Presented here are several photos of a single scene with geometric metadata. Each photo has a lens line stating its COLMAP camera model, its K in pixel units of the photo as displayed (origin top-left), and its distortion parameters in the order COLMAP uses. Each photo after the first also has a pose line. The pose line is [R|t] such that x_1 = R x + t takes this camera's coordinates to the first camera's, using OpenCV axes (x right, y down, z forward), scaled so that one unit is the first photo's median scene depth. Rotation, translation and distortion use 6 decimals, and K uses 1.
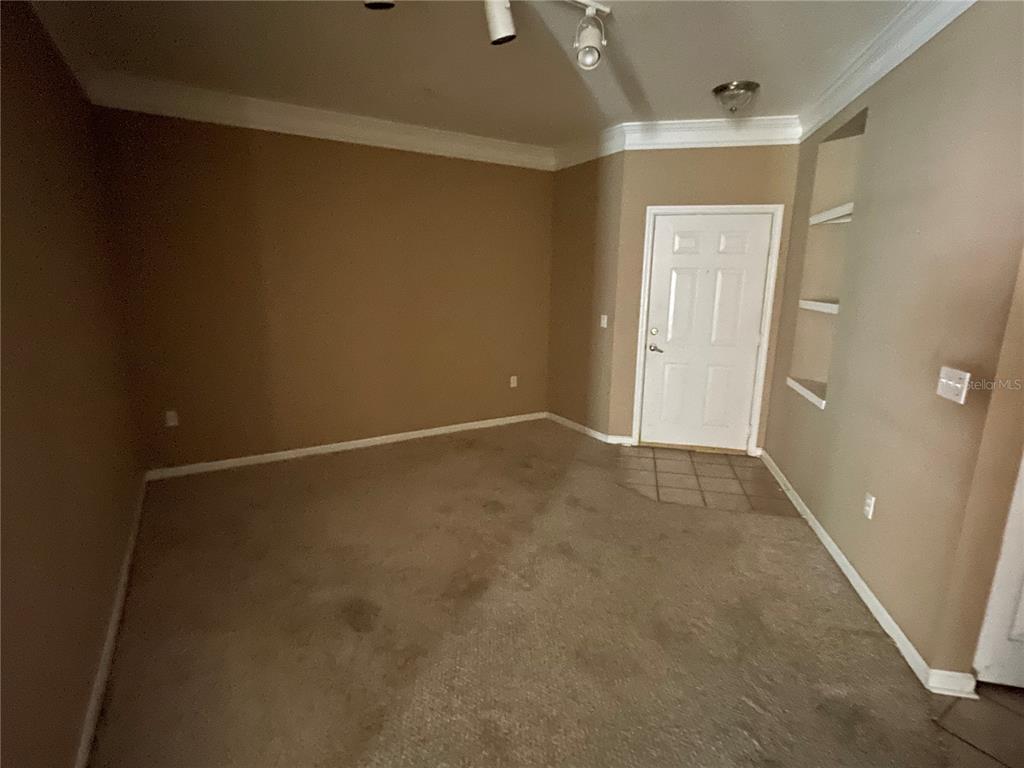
lens RADIAL K [[507.7, 0, 504.6], [0, 507.7, 380.1], [0, 0, 1]] dist [-0.005029, 0.001500]
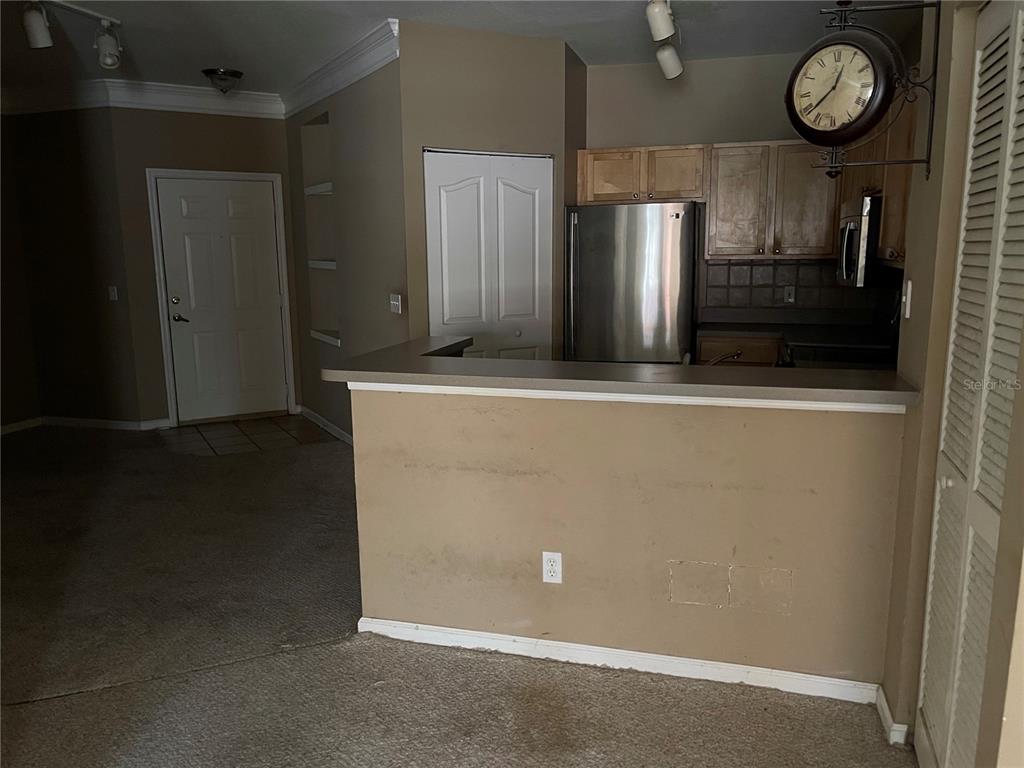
lens RADIAL K [[815.8, 0, 529.1], [0, 815.8, 388.3], [0, 0, 1]] dist [0.031263, -0.026192]
pose [[0.717613, -0.141586, 0.681898, -0.307228], [0.157581, 0.986734, 0.039046, 0.113171], [-0.678380, 0.079434, 0.730405, -0.566088]]
